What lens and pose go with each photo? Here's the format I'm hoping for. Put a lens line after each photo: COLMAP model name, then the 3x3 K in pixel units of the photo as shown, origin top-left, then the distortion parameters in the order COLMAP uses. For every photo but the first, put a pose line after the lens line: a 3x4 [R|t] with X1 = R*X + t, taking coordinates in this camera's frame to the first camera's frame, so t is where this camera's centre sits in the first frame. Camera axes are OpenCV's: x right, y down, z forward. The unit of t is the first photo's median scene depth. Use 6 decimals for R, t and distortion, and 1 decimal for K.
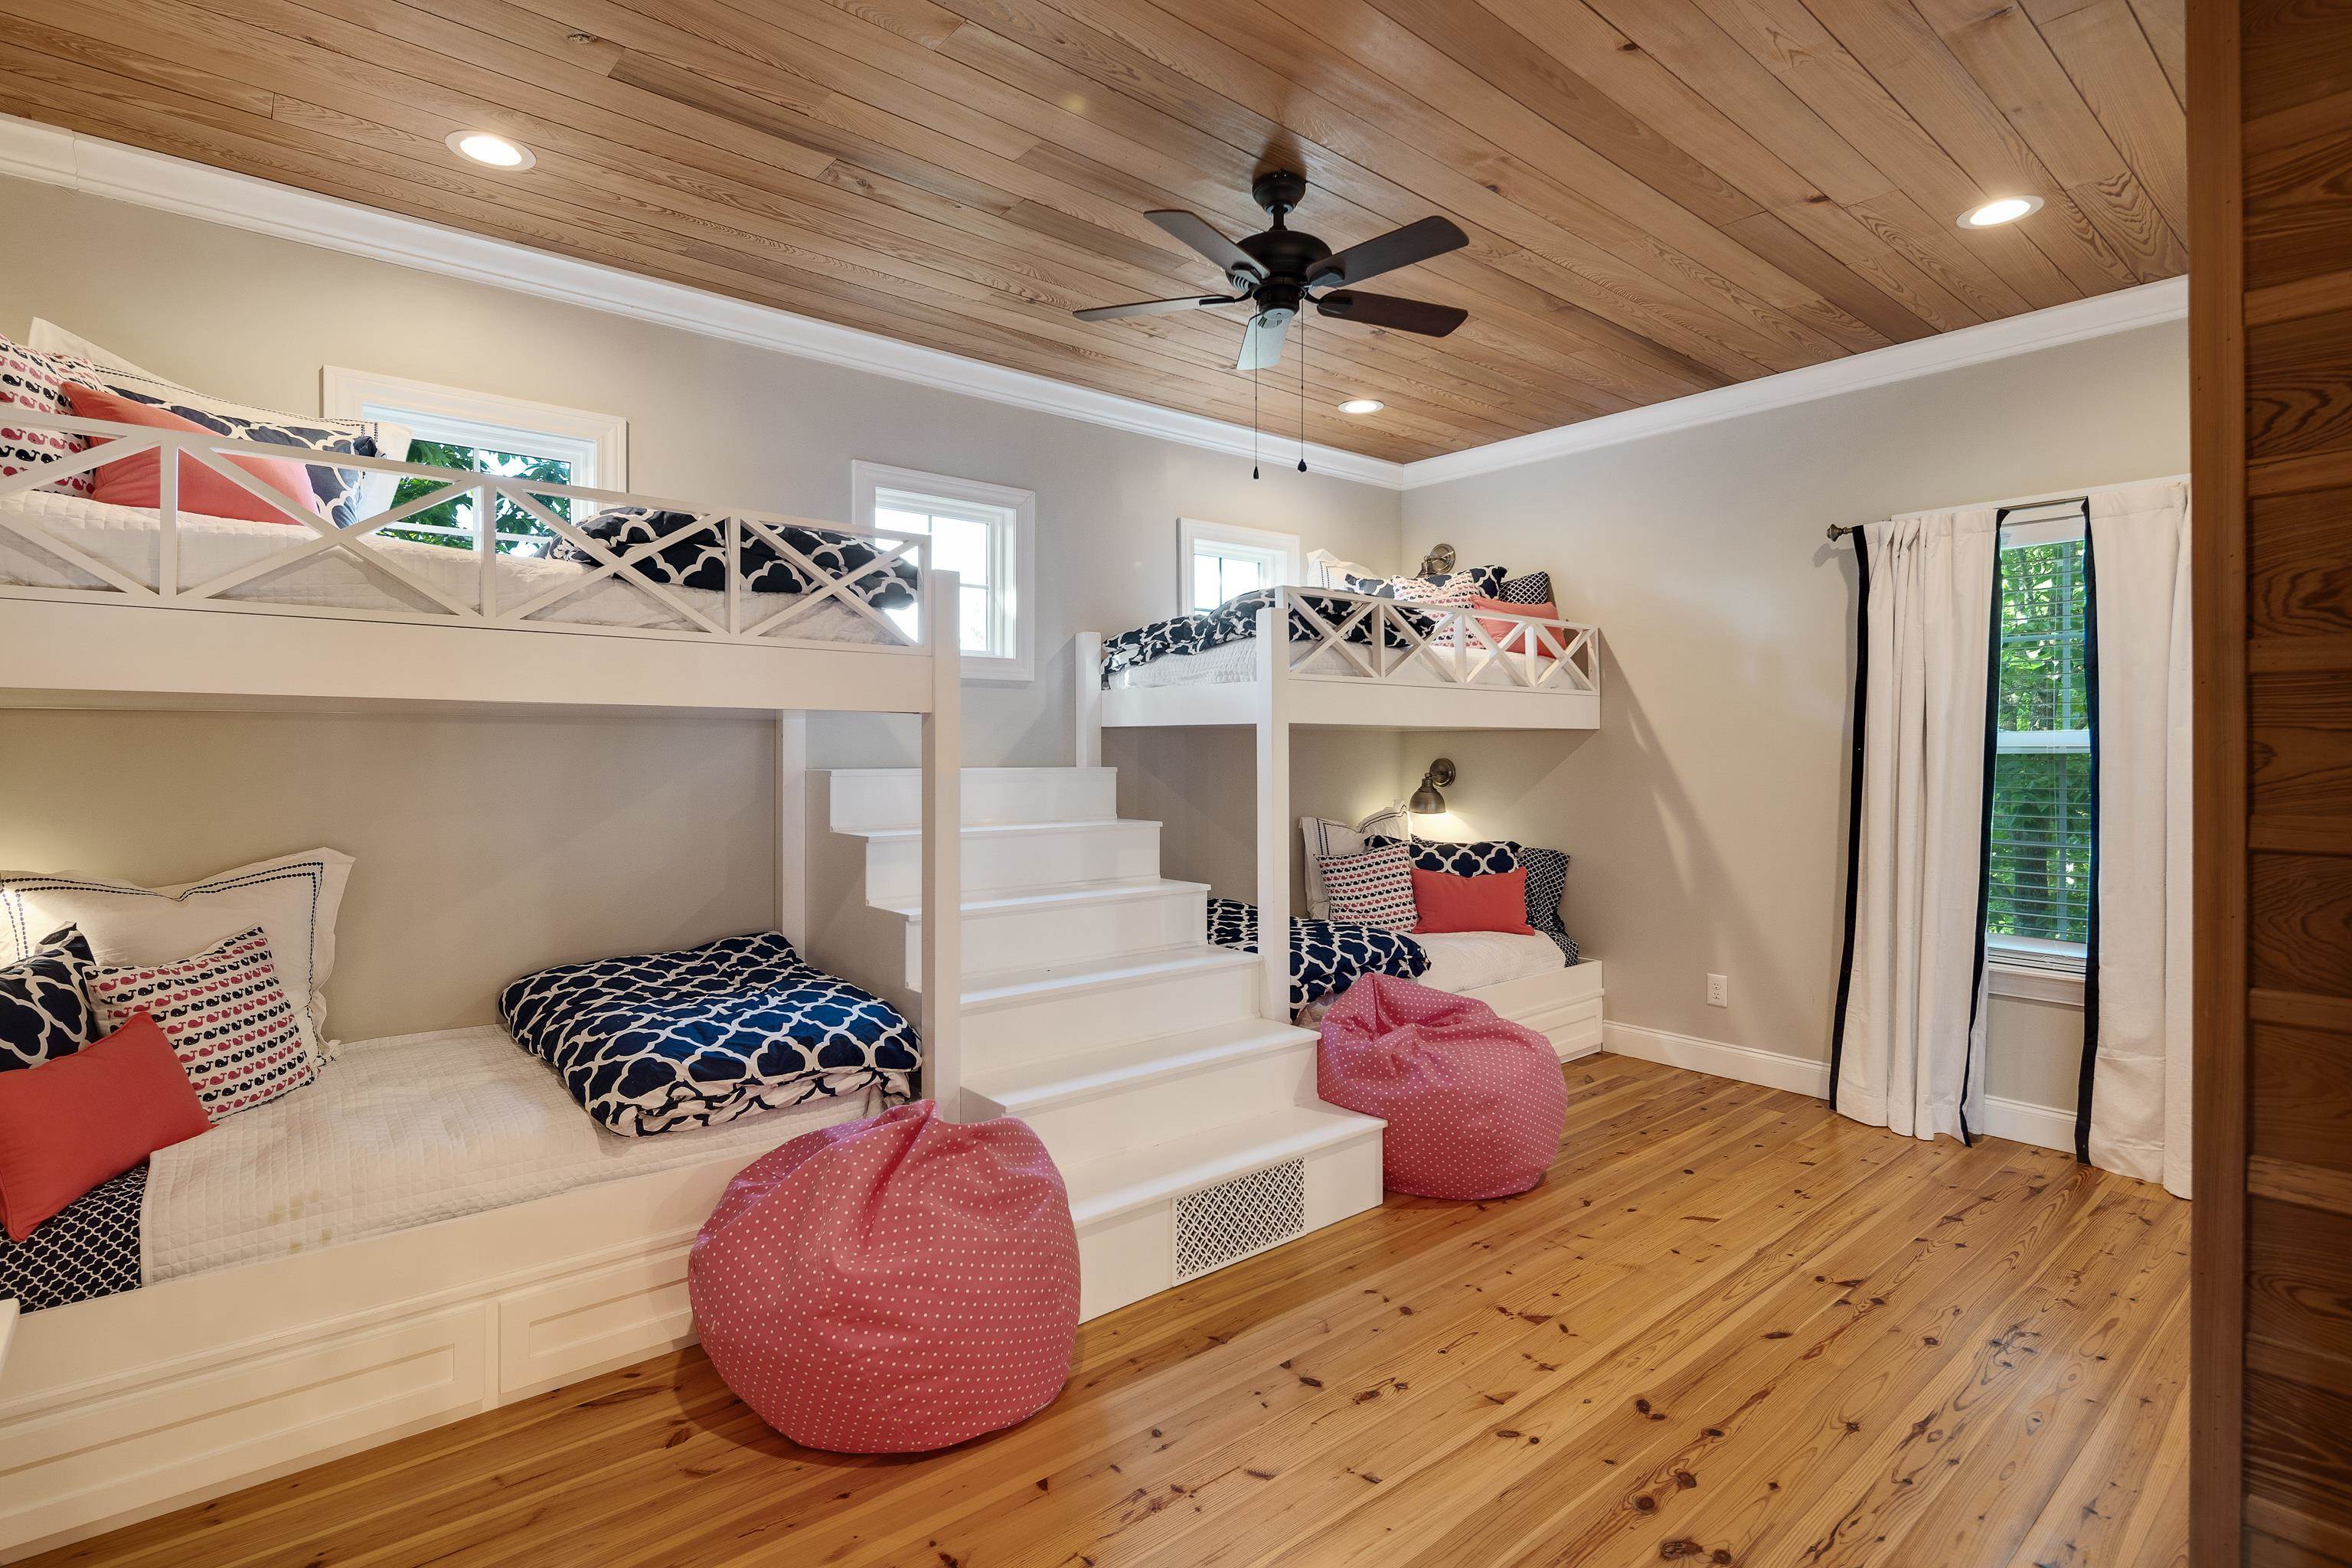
lens RADIAL K [[1134.4, 0, 1176.6], [0, 1134.4, 768.3], [0, 0, 1]] dist [0.006513, -0.004621]
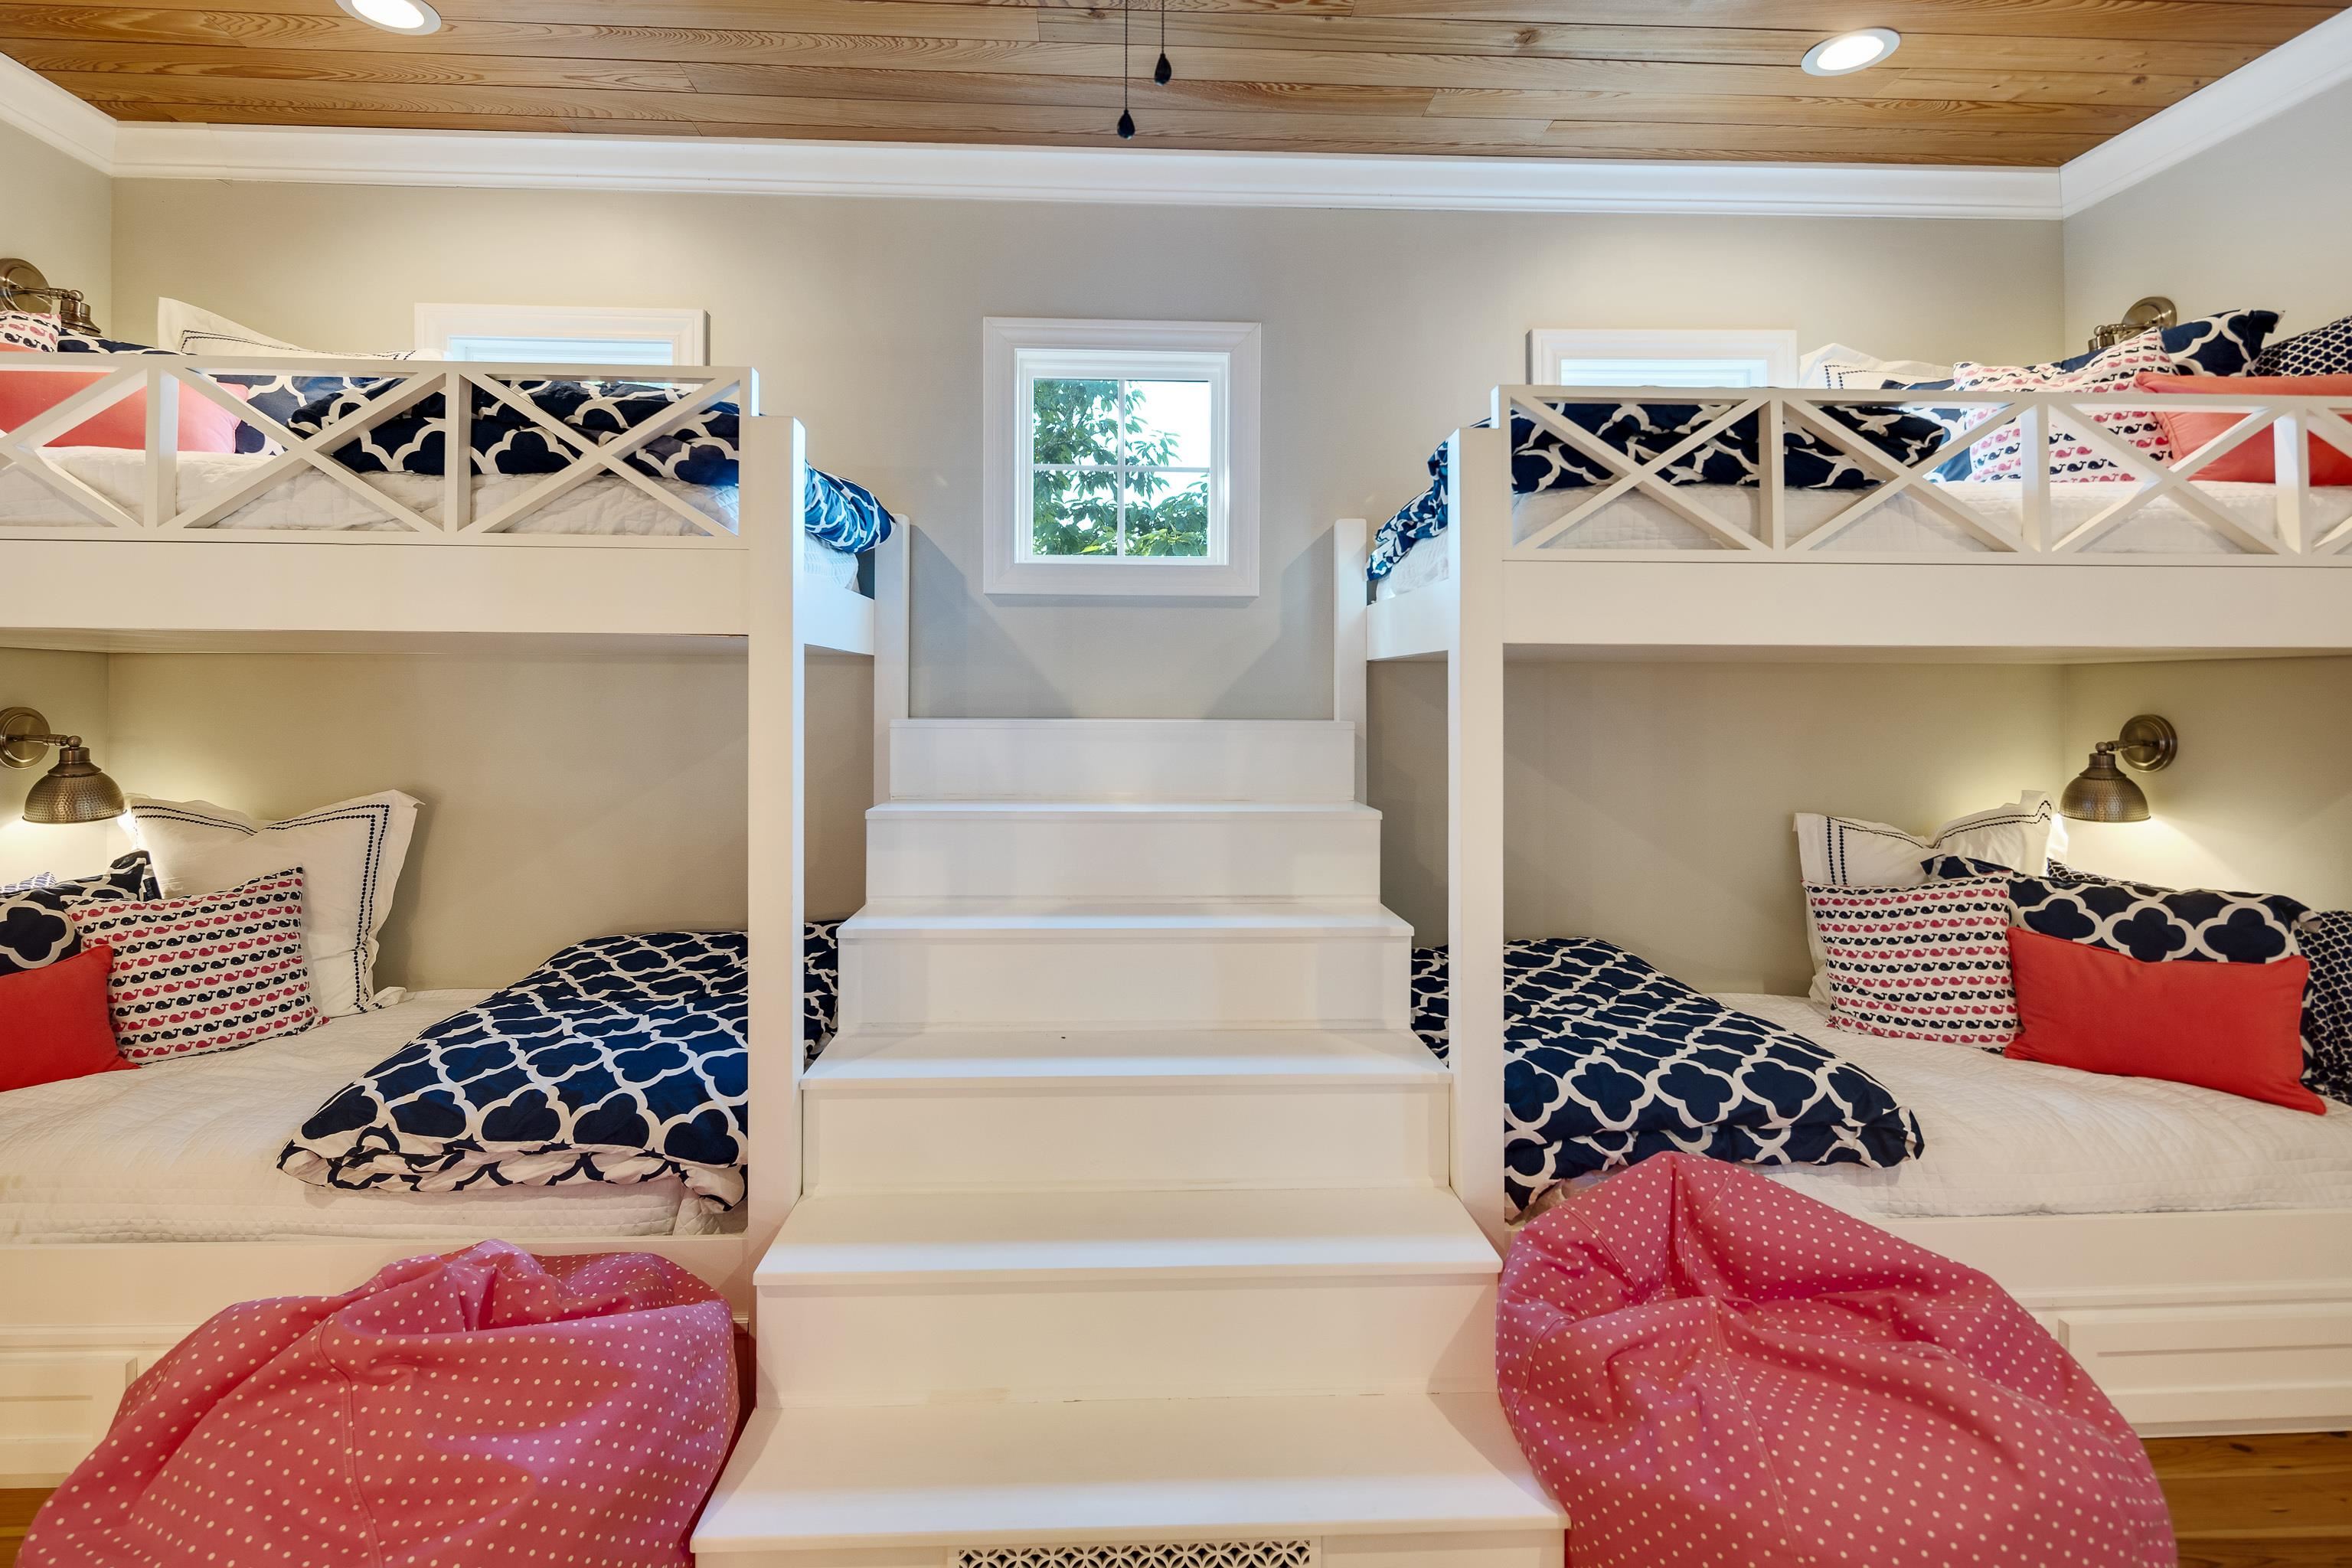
lens RADIAL K [[1134.4, 0, 1172.0], [0, 1134.4, 704.6], [0, 0, 1]] dist [0.006513, -0.004621]
pose [[0.793232, 0.006938, -0.608880, 0.288572], [-0.014341, 0.999871, -0.007290, -0.004976], [0.608750, 0.014515, 0.793229, 0.469459]]
